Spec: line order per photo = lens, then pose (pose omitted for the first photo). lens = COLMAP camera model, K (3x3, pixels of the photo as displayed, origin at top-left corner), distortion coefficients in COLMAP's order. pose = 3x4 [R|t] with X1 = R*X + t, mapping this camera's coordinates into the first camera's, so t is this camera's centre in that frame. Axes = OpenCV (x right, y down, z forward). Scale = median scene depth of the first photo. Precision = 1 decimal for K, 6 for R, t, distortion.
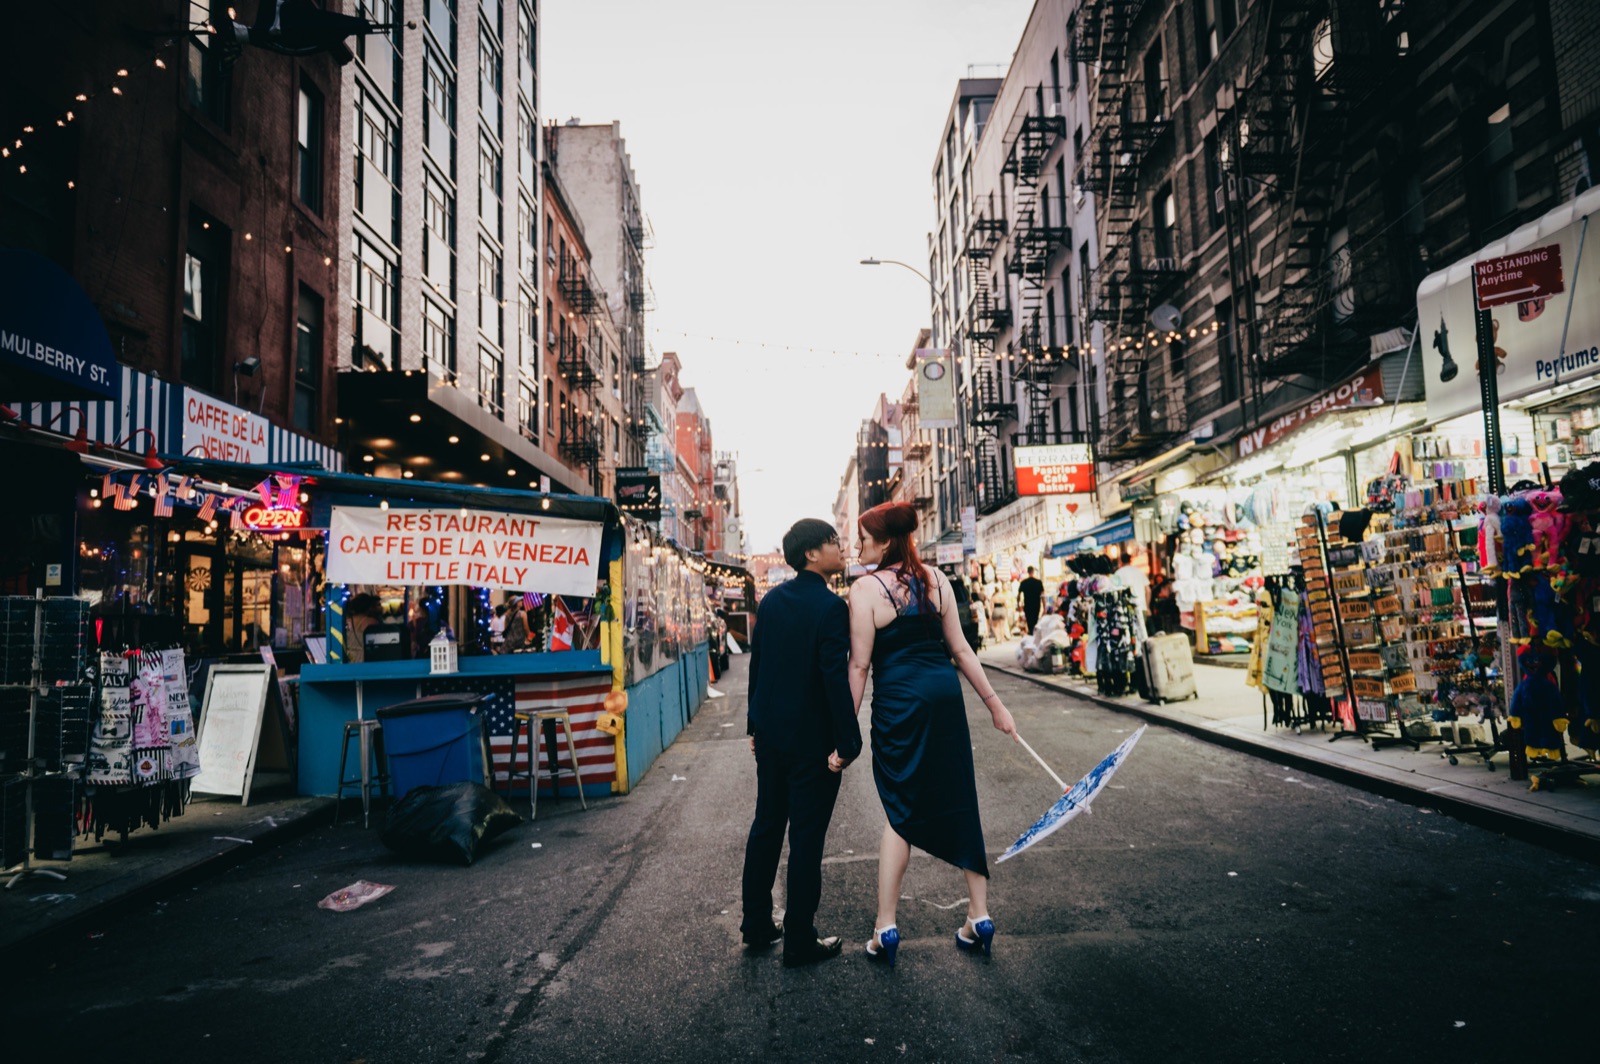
lens RADIAL K [[1126.5, 0, 808.1], [0, 1126.5, 529.7], [0, 0, 1]] dist [-0.012315, -0.003149]
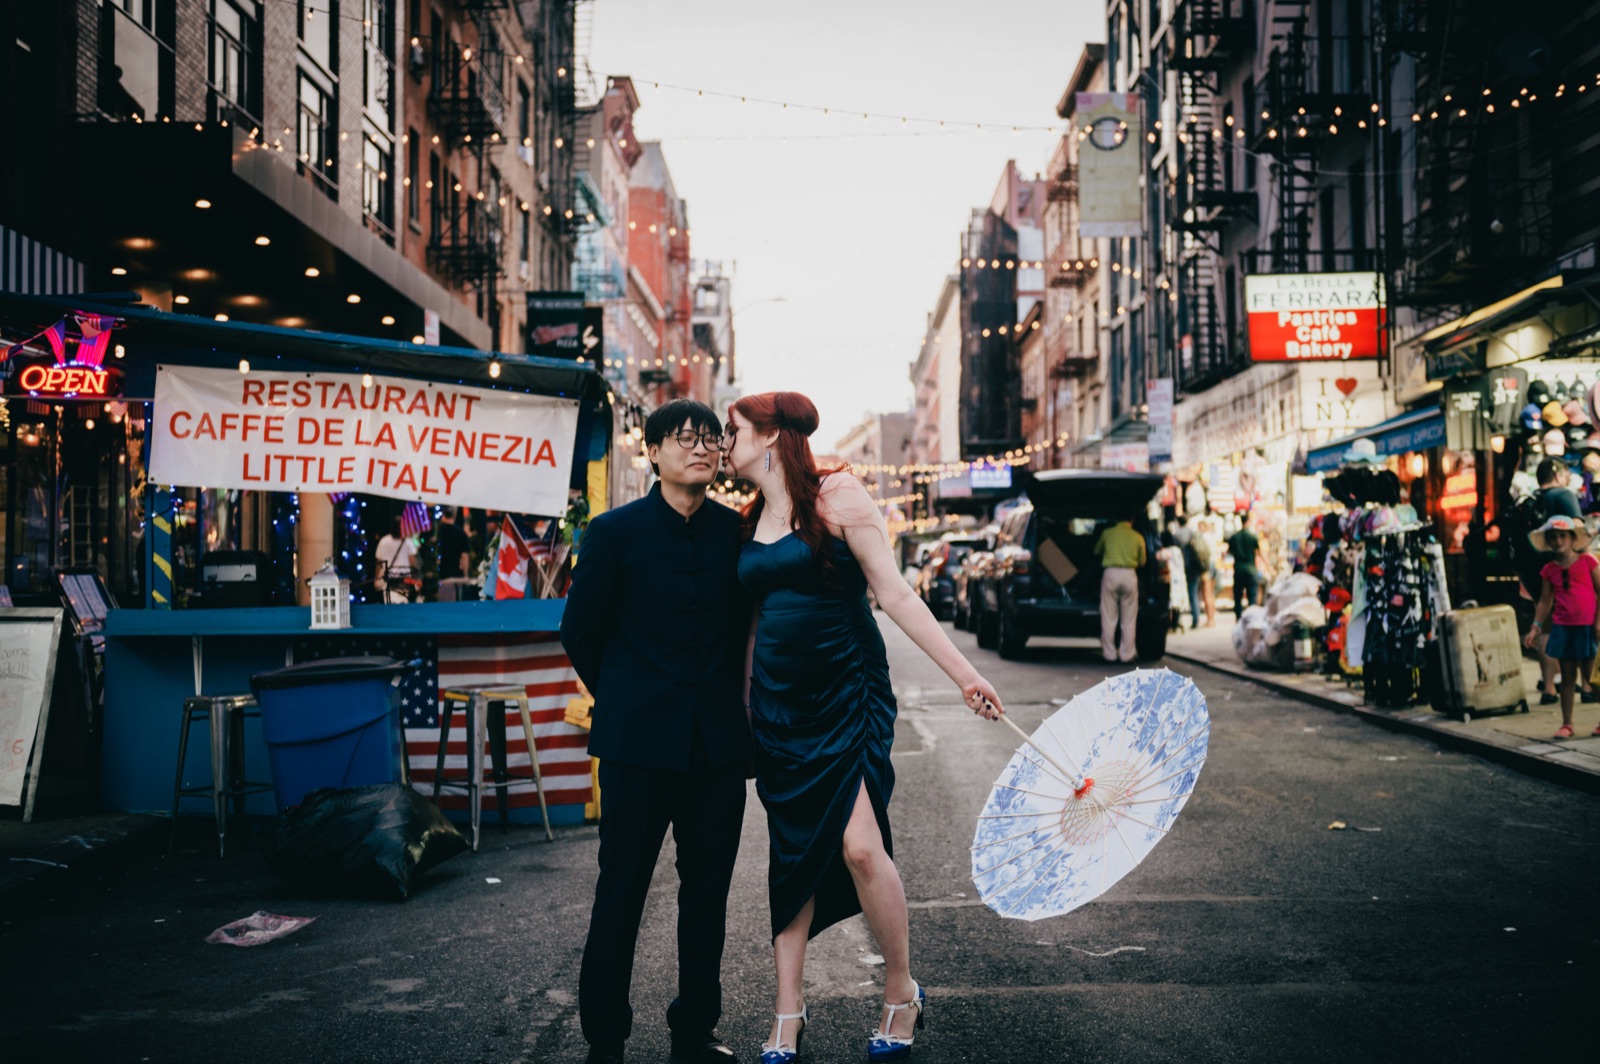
lens RADIAL K [[2109.5, 0, 812.4], [0, 2109.5, 526.4], [0, 0, 1]] dist [0.007686, 0.015563]
pose [[0.999427, 0.025968, -0.021722, -0.010786], [-0.024719, 0.998131, 0.055883, -0.002522], [0.023132, -0.055314, 0.998201, -0.093704]]
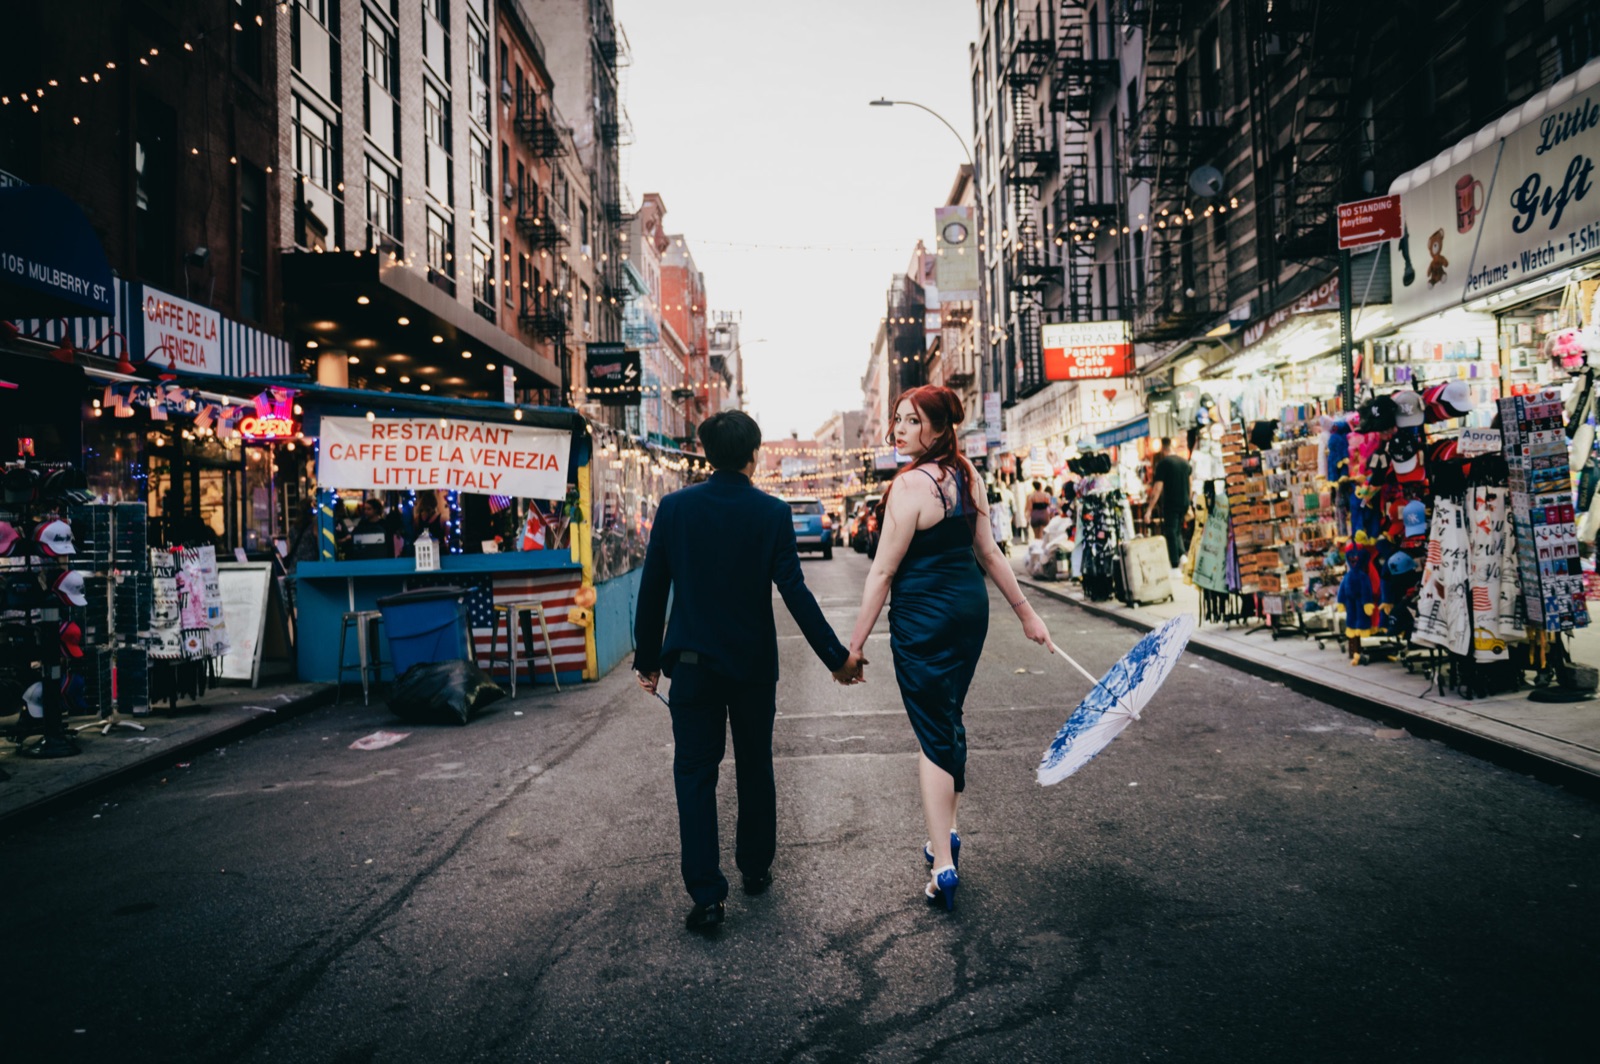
lens RADIAL K [[1436.4, 0, 800.0], [0, 1436.4, 532.0], [0, 0, 1]] dist [-0.033259, -0.000215]
pose [[0.999722, 0.000418, -0.023576, 0.032599], [0.001595, 0.996354, 0.085306, -0.012837], [0.023526, -0.085320, 0.996076, -0.174839]]
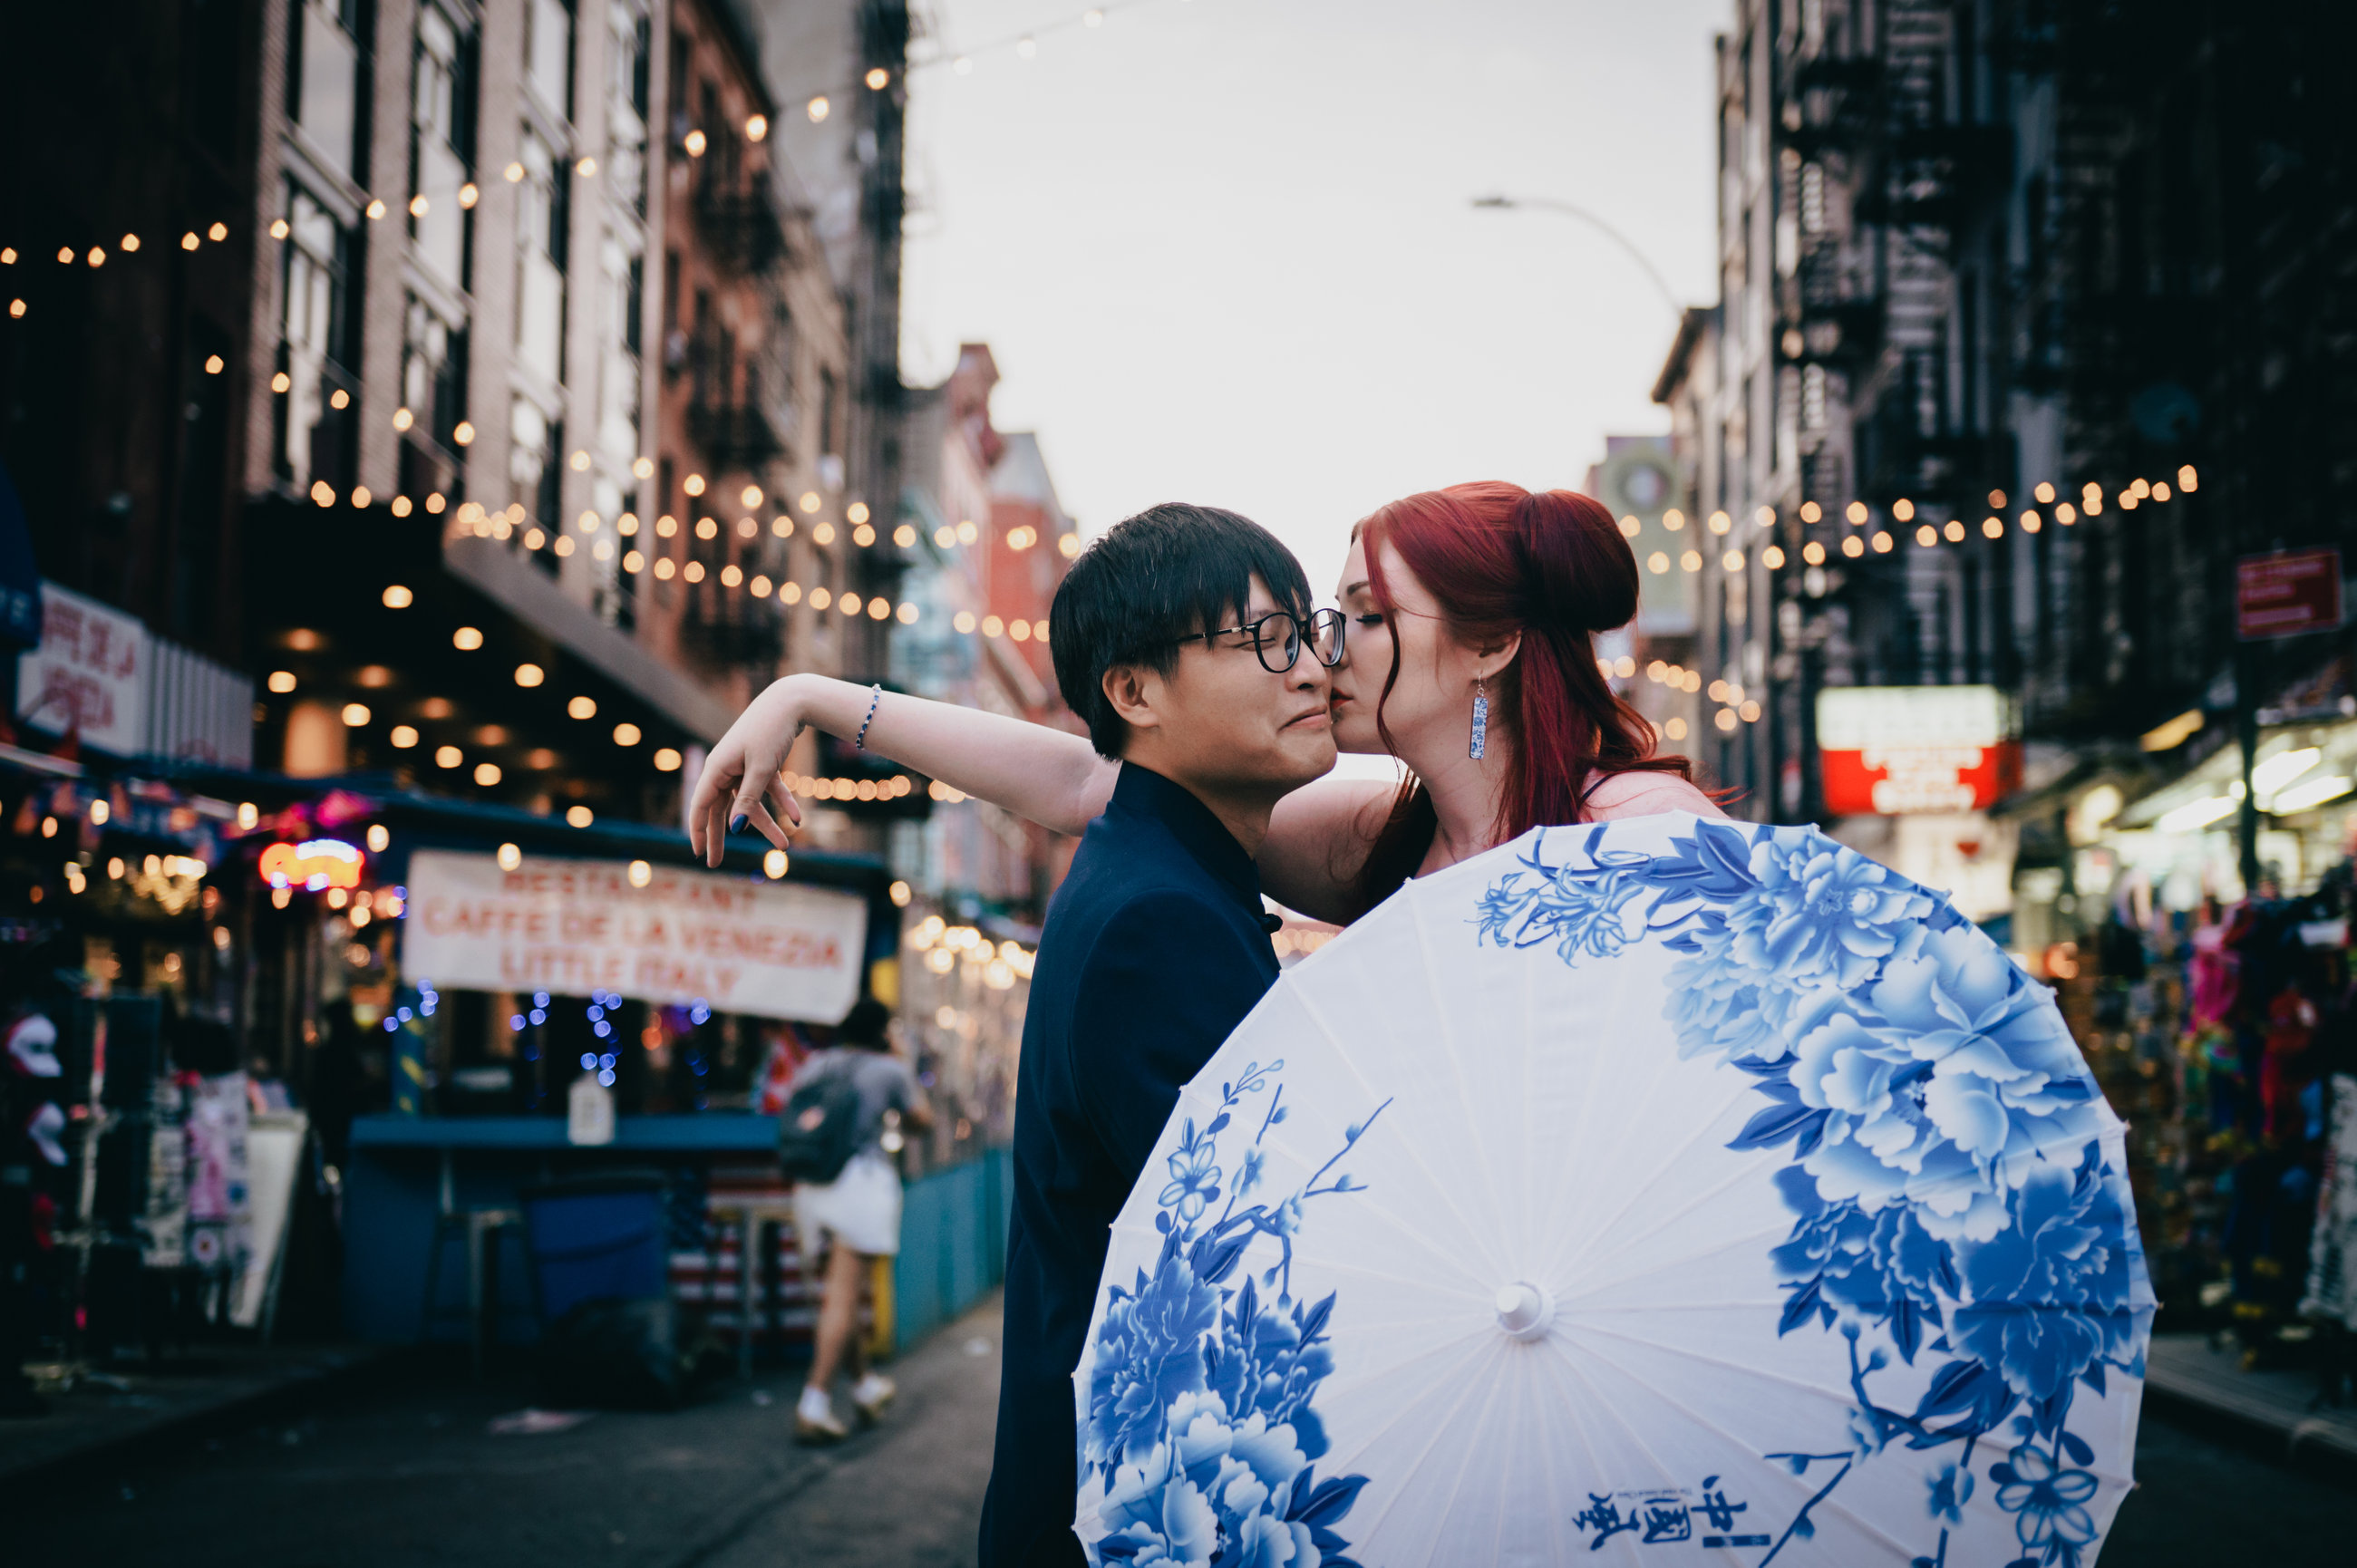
lens RADIAL K [[3519.1, 0, 1178.5], [0, 3519.1, 784.0], [0, 0, 1]] dist [-0.007720, 0.003442]
pose [[0.997646, 0.037060, -0.057706, 0.039564], [-0.037913, 0.999186, -0.013759, -0.022061], [0.057150, 0.015914, 0.998239, -0.393721]]
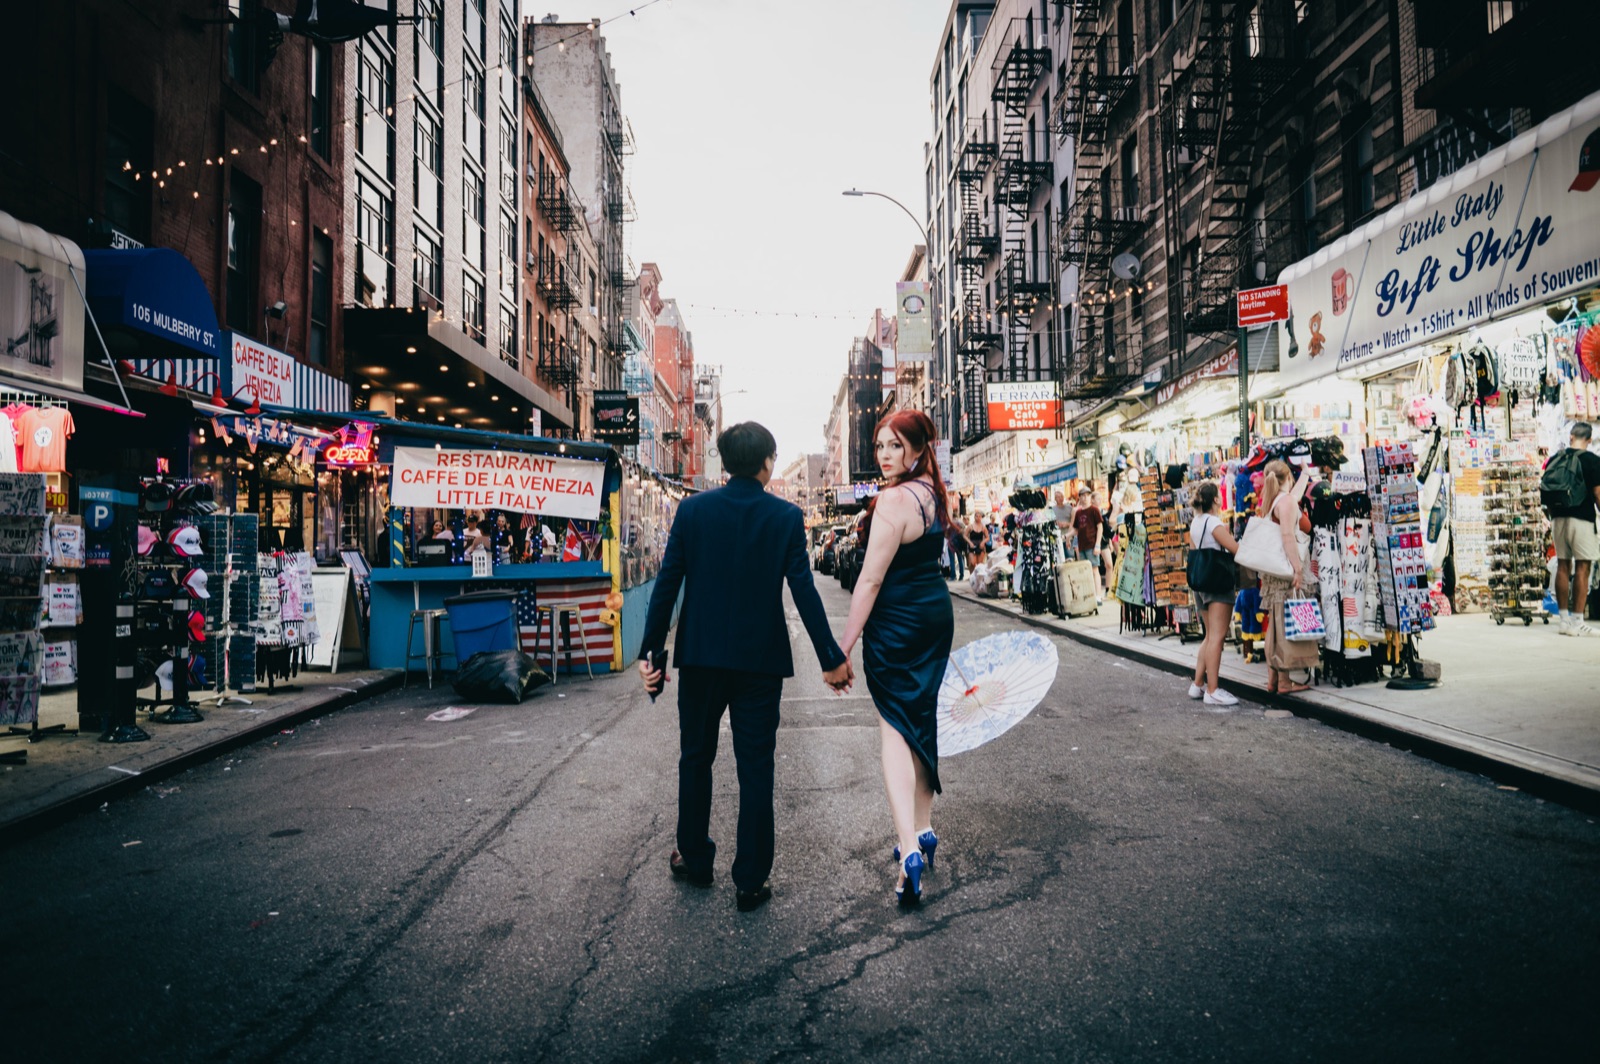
lens RADIAL K [[1247.6, 0, 813.8], [0, 1247.6, 526.4], [0, 0, 1]] dist [-0.027944, -0.004073]
pose [[0.999772, 0.017101, 0.012799, 0.018990], [-0.017828, 0.998097, 0.059036, -0.010609], [-0.011765, -0.059251, 0.998174, -0.207397]]
